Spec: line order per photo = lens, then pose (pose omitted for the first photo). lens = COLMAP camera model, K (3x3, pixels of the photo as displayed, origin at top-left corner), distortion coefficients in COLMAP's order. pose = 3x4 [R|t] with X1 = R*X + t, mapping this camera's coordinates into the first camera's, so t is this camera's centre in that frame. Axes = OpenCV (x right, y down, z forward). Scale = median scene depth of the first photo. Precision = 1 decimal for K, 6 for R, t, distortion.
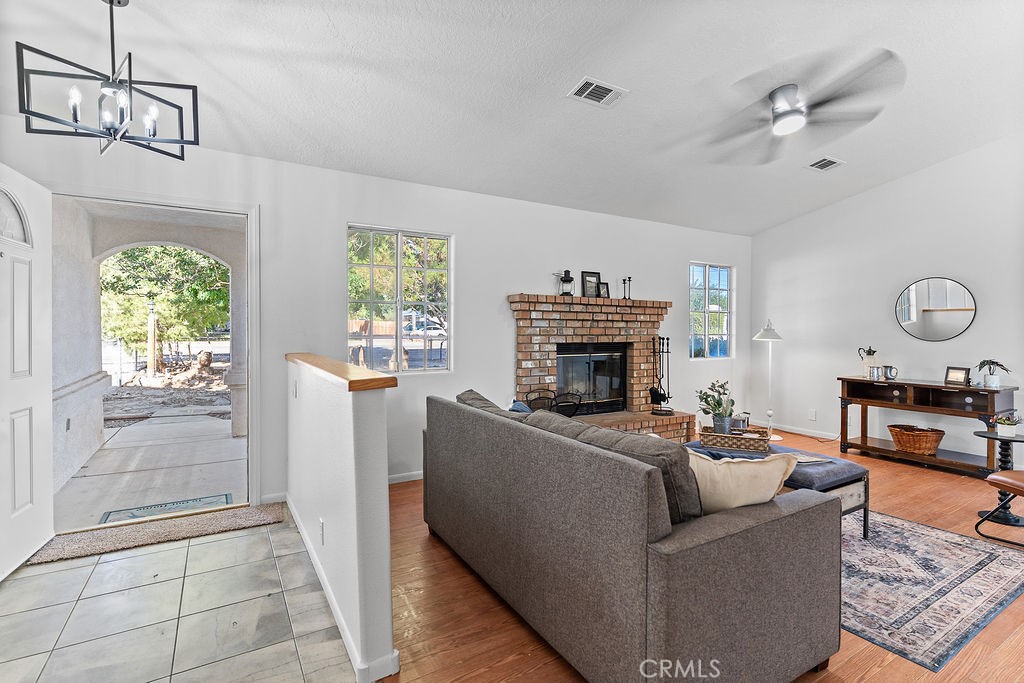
lens RADIAL K [[489.6, 0, 506.4], [0, 489.6, 331.9], [0, 0, 1]] dist [0.001949, 0.000924]
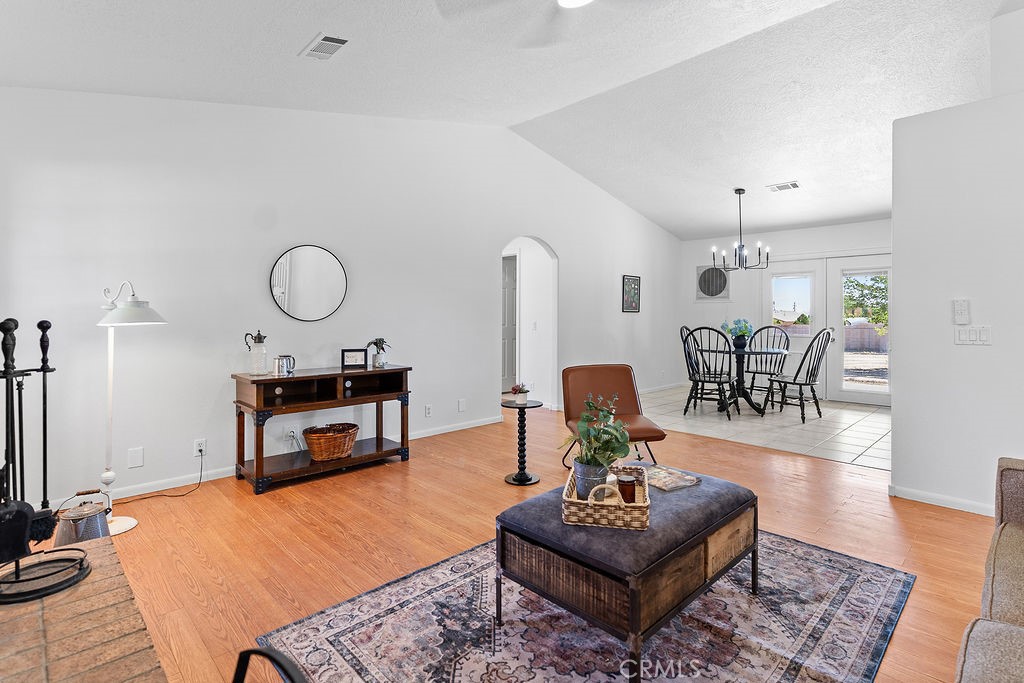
lens RADIAL K [[499.4, 0, 513.4], [0, 499.4, 317.7], [0, 0, 1]] dist [-0.001837, -0.000433]
pose [[-0.233436, -0.004072, 0.972364, -0.041194], [0.006010, 0.999966, 0.005630, 0.010170], [-0.972354, 0.007158, -0.233404, 0.852979]]
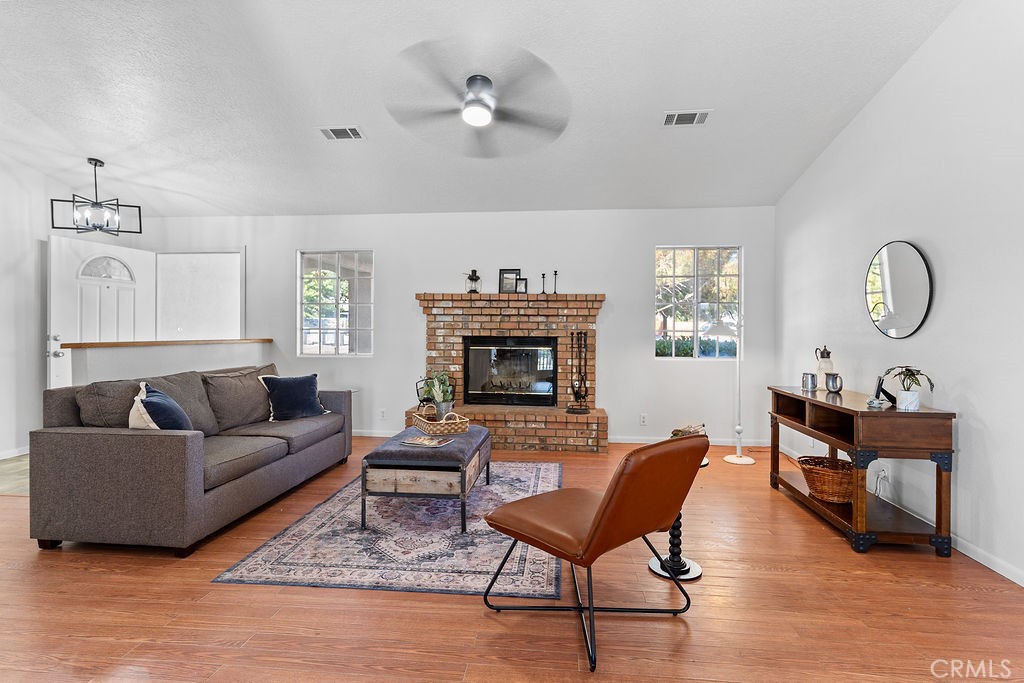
lens RADIAL K [[489.6, 0, 506.4], [0, 489.6, 331.9], [0, 0, 1]] dist [0.001949, 0.000924]
pose [[0.800282, 0.003783, -0.599612, 0.837528], [-0.008416, 0.999952, -0.004923, 0.018210], [0.599565, 0.008986, 0.800276, 0.165340]]
